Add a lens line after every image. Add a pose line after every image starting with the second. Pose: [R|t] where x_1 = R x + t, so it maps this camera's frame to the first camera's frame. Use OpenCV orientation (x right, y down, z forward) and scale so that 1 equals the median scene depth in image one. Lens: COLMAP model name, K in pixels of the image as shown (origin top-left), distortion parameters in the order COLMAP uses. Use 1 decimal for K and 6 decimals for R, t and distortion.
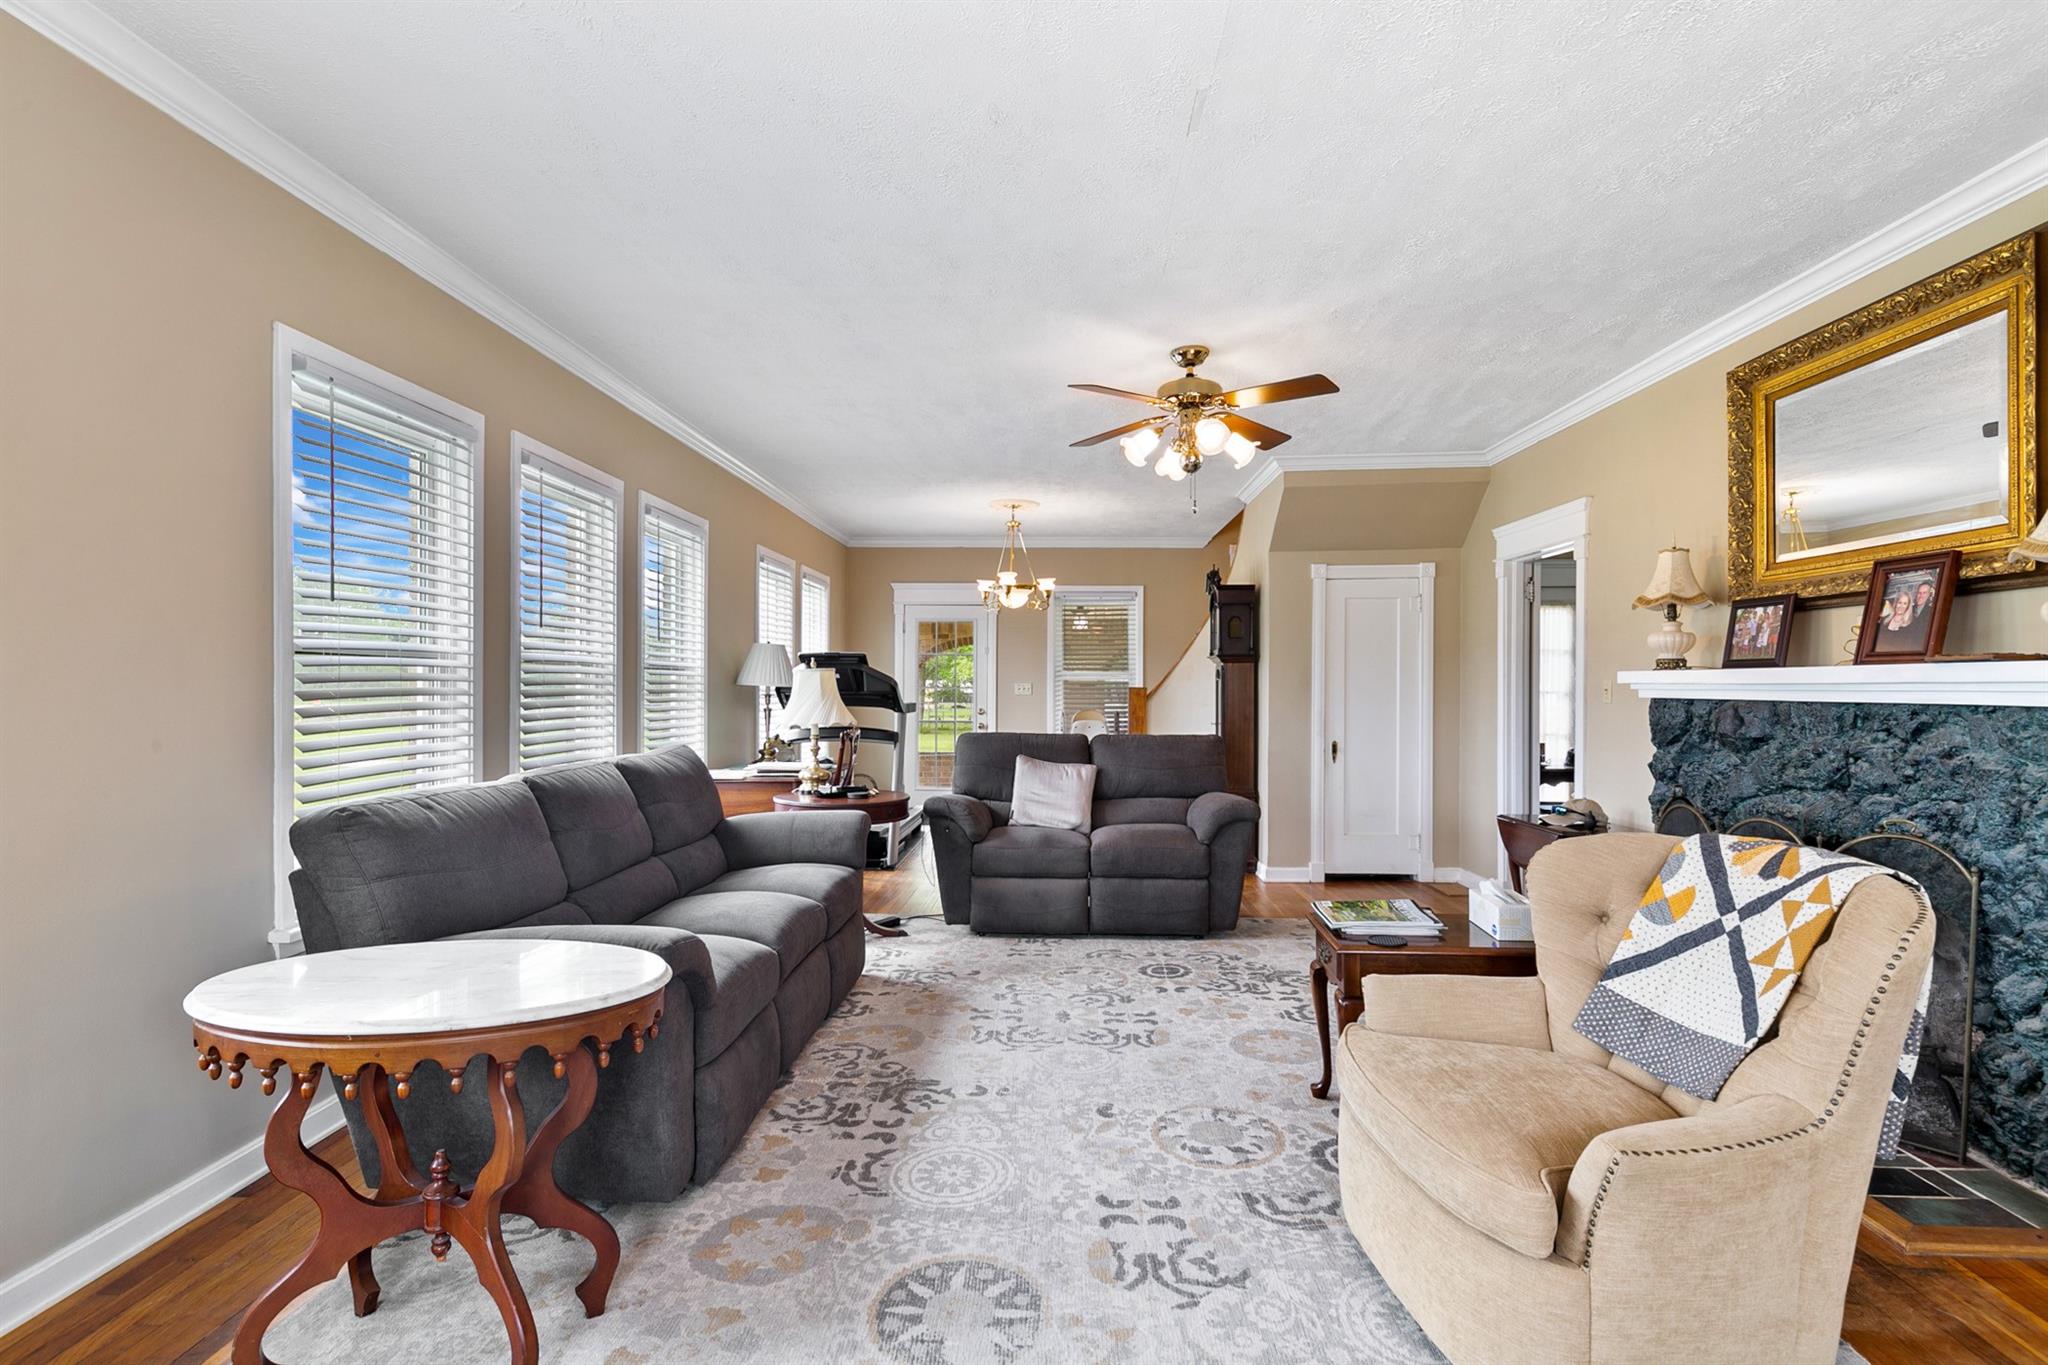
lens RADIAL K [[987.8, 0, 1021.2], [0, 987.8, 685.7], [0, 0, 1]] dist [0.004299, -0.001903]
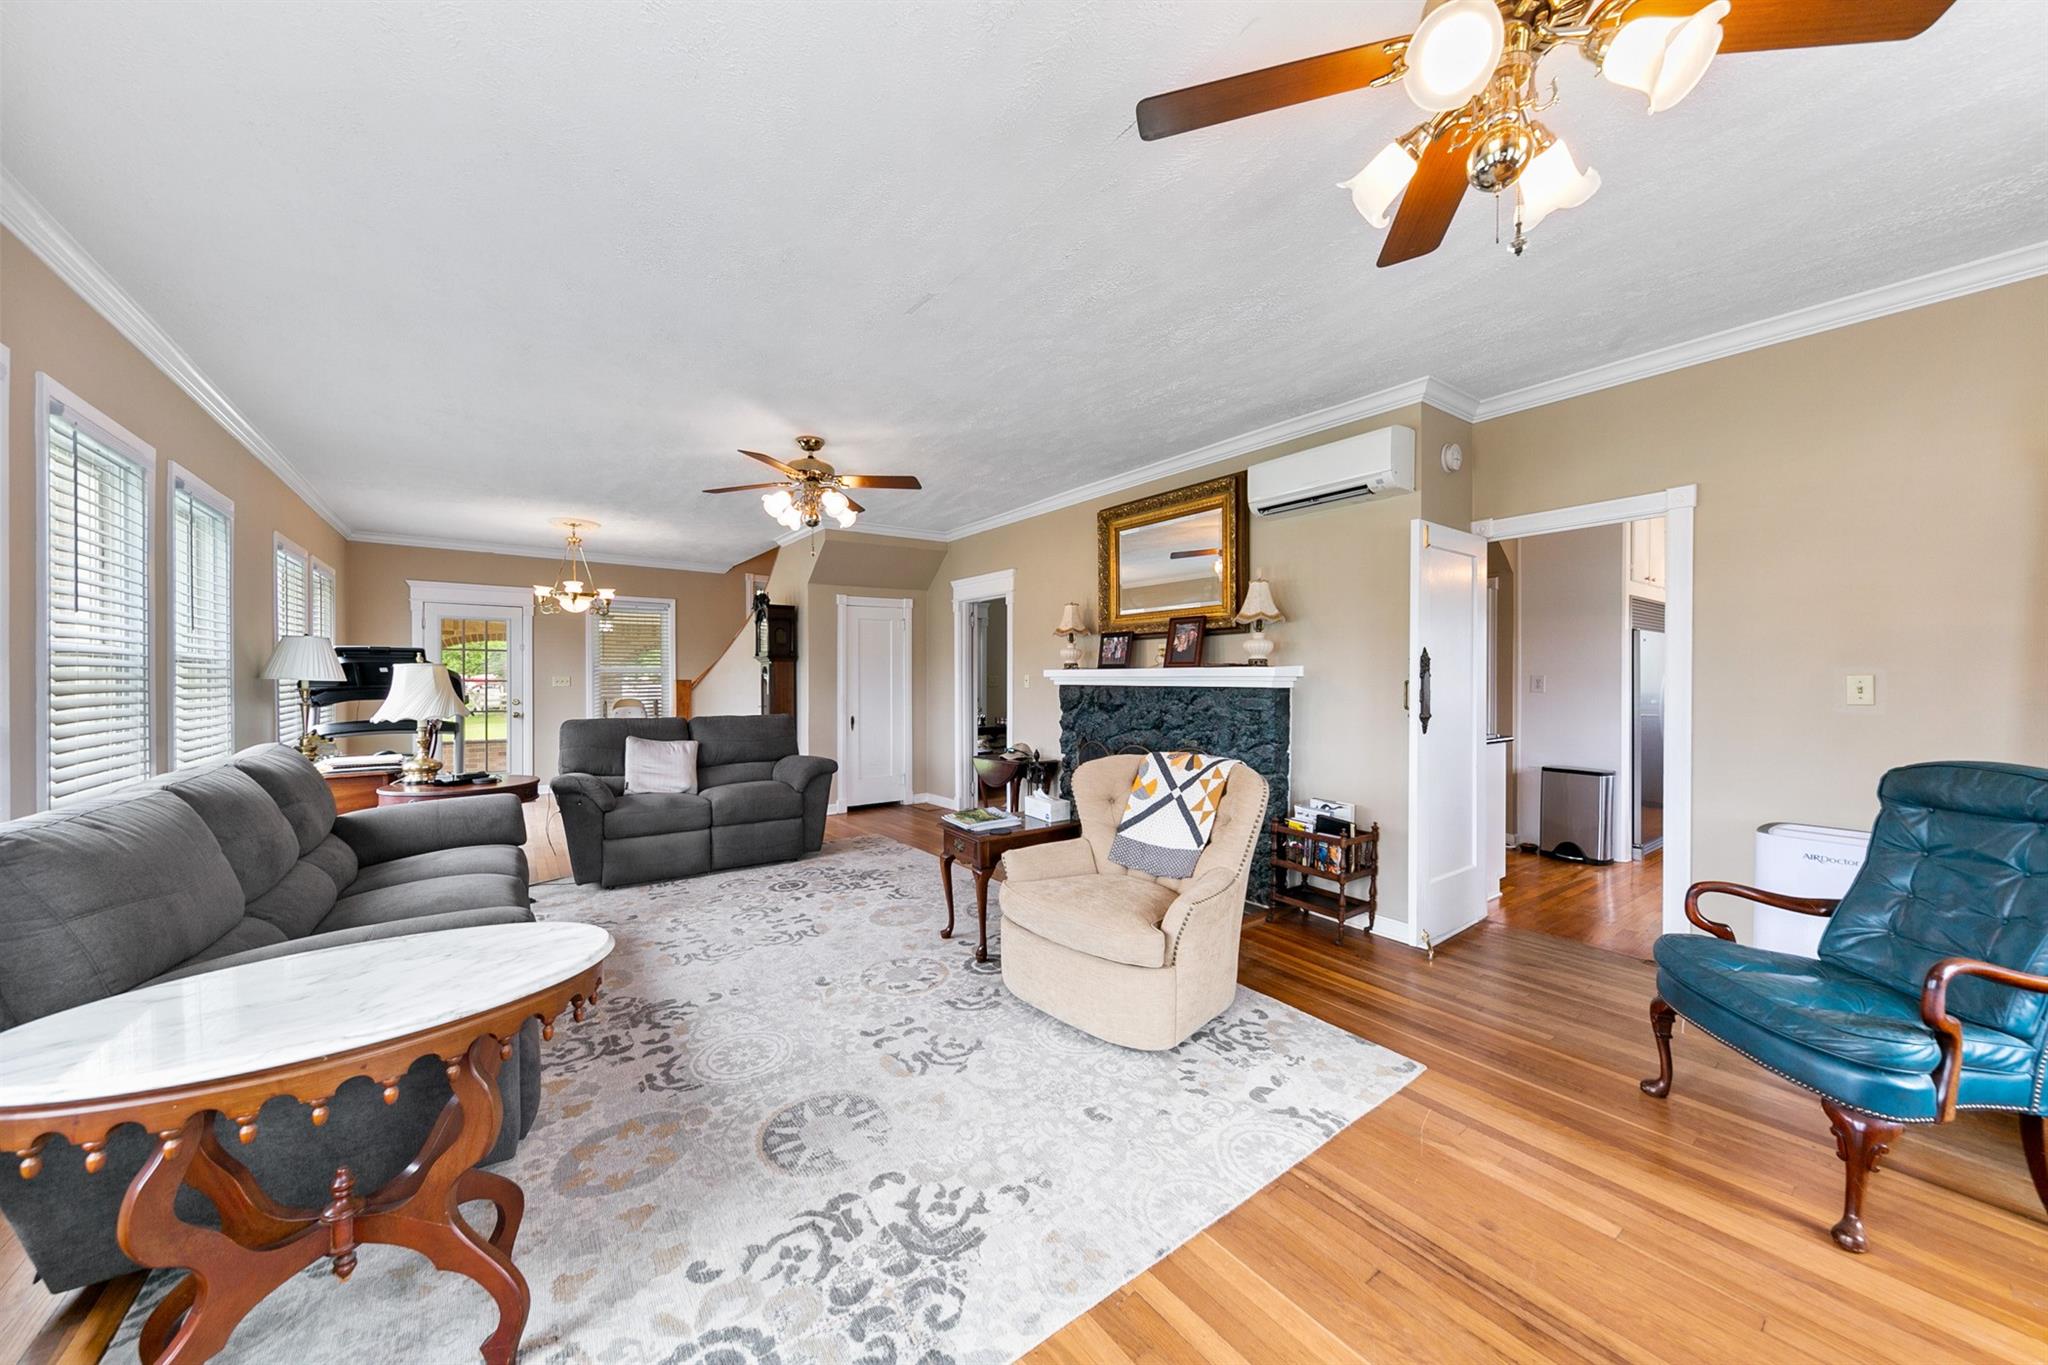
lens RADIAL K [[712.1, 0, 1026.8], [0, 712.1, 678.4], [0, 0, 1]] dist [-0.000652, -0.001307]
pose [[0.777027, -0.002864, 0.629461, -0.253046], [0.002105, 0.999996, 0.001952, -0.001956], [-0.629464, -0.000192, 0.777030, 0.025106]]
